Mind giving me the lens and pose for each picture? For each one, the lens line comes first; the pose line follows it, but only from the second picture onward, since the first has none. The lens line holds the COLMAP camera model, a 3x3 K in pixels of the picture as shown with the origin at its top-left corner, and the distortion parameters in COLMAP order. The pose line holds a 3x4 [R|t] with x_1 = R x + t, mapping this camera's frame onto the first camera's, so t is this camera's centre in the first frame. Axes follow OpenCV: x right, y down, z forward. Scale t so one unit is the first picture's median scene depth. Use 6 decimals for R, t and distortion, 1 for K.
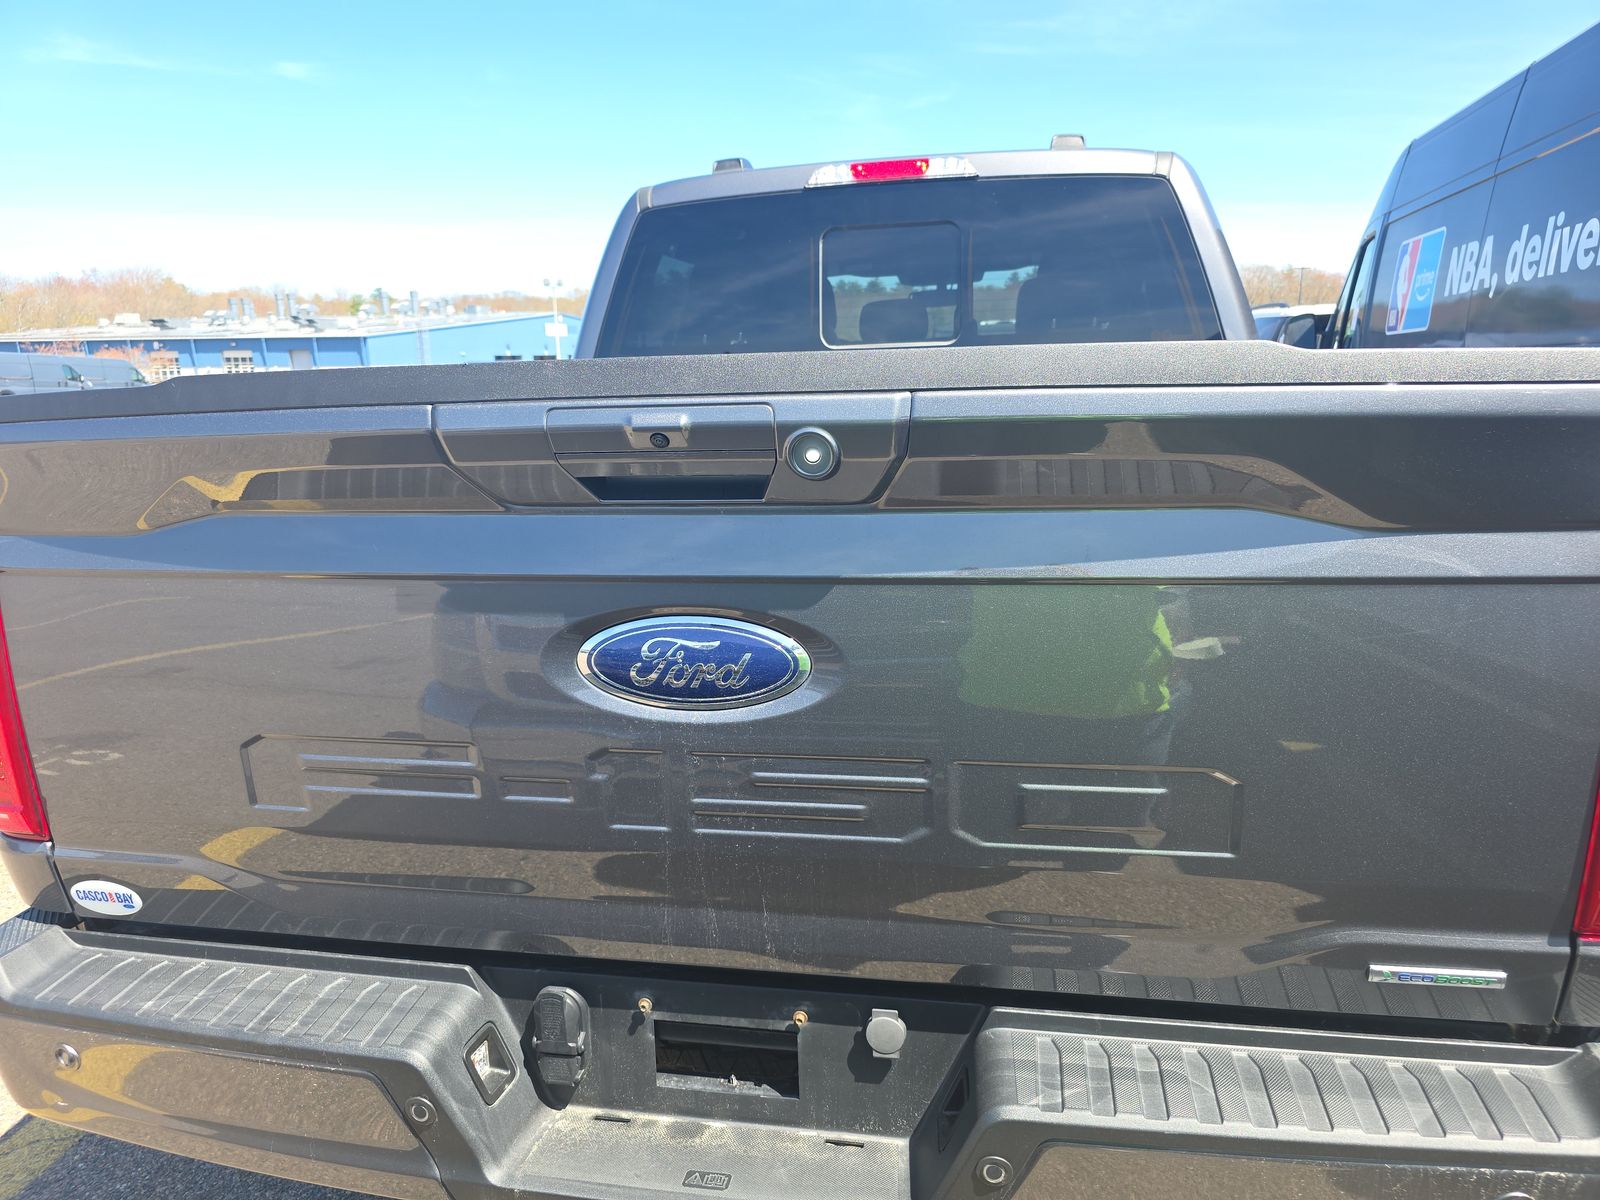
lens RADIAL K [[1082.9, 0, 800.0], [0, 1082.9, 600.0], [0, 0, 1]] dist [0.040082, -0.032784]
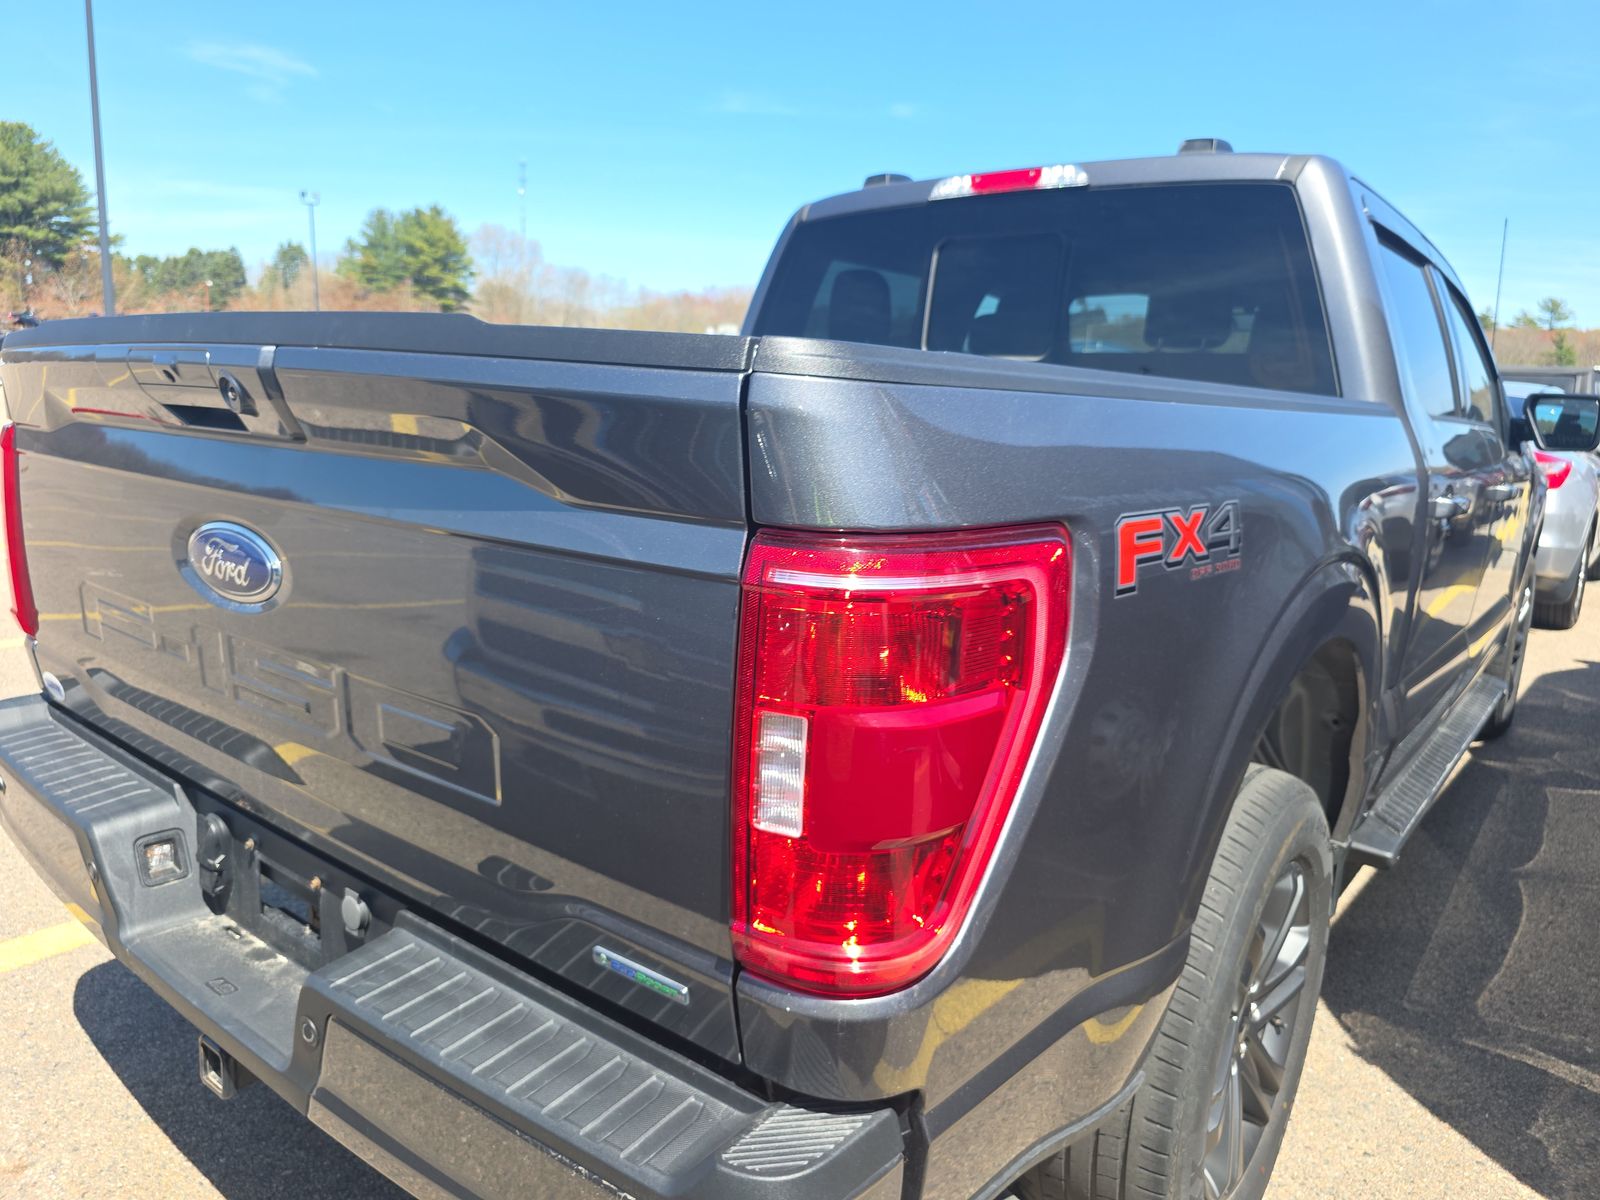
lens RADIAL K [[1082.9, 0, 800.0], [0, 1082.9, 600.0], [0, 0, 1]] dist [0.040082, -0.032784]
pose [[0.887517, 0.151127, -0.435286, 0.891704], [-0.160762, 0.986881, 0.014853, -0.019050], [0.431820, 0.056795, 0.900170, 0.137497]]
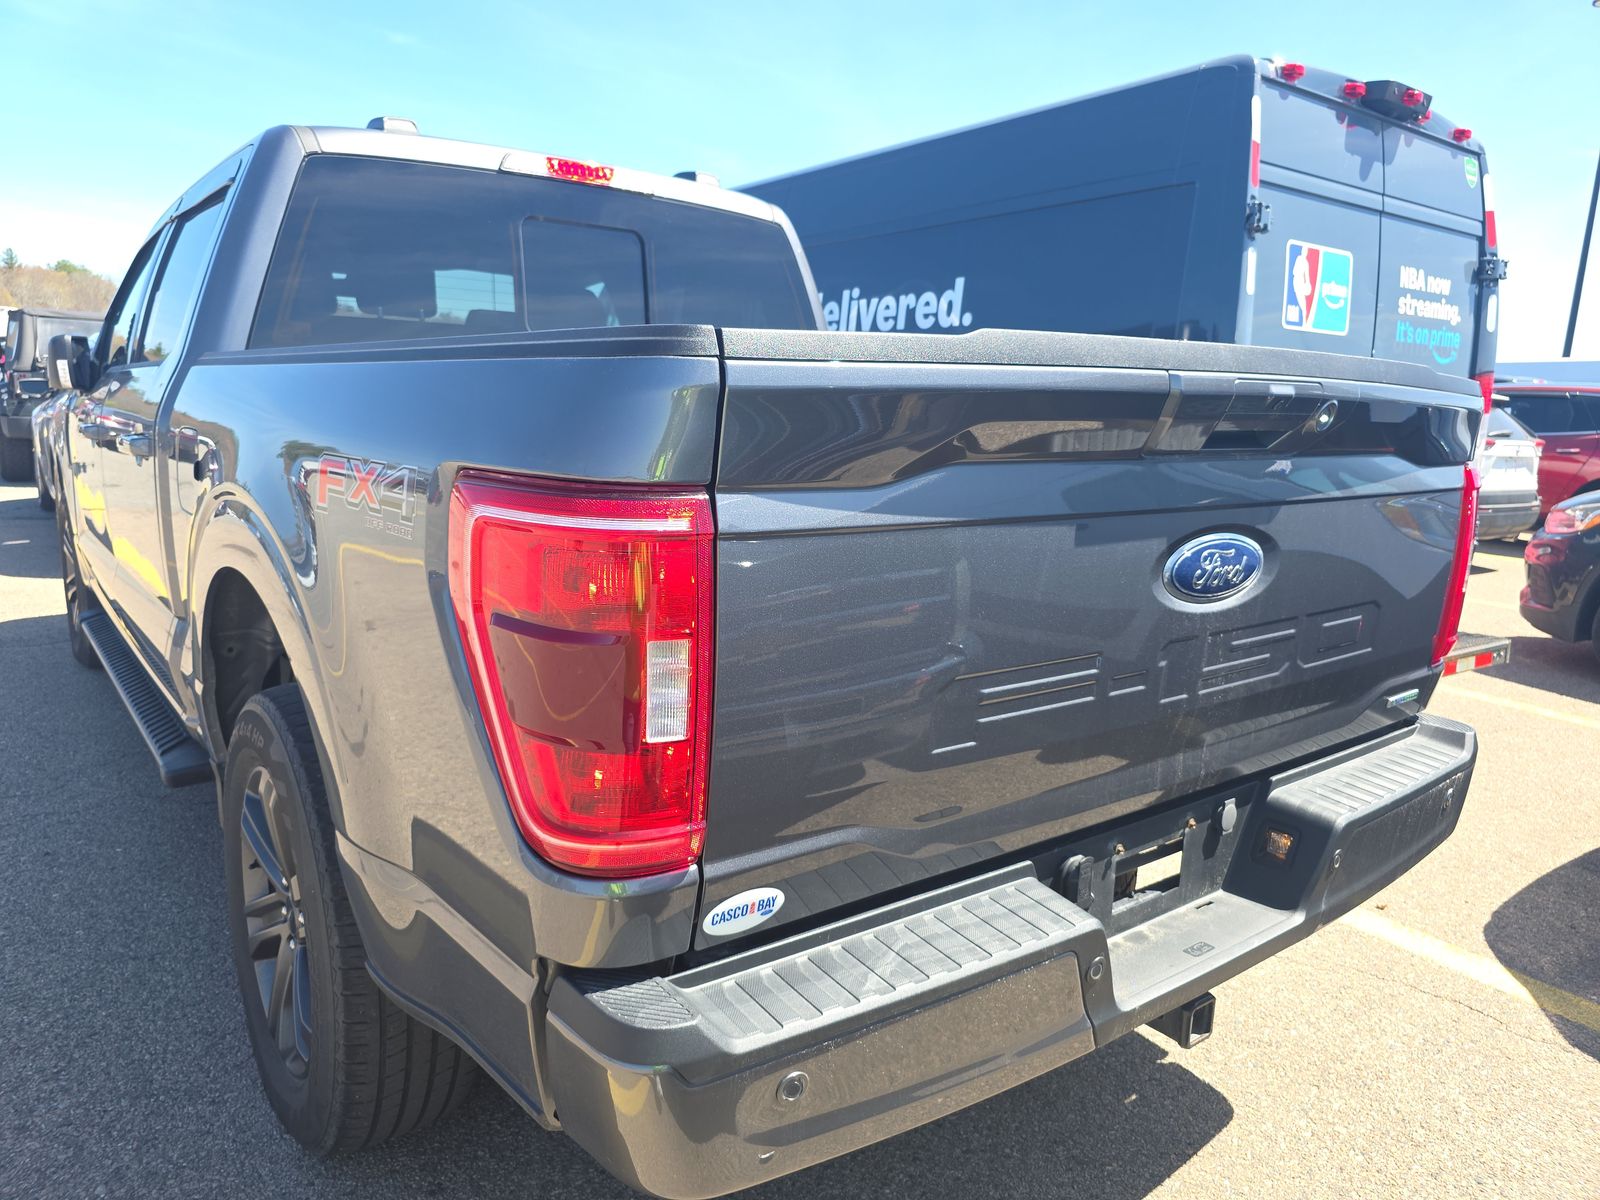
lens RADIAL K [[1082.9, 0, 800.0], [0, 1082.9, 600.0], [0, 0, 1]] dist [0.040082, -0.032784]
pose [[0.669056, -0.089246, 0.737834, -1.287868], [0.102468, 0.994360, 0.027359, 0.005024], [-0.736114, 0.057299, 0.674428, 0.386083]]
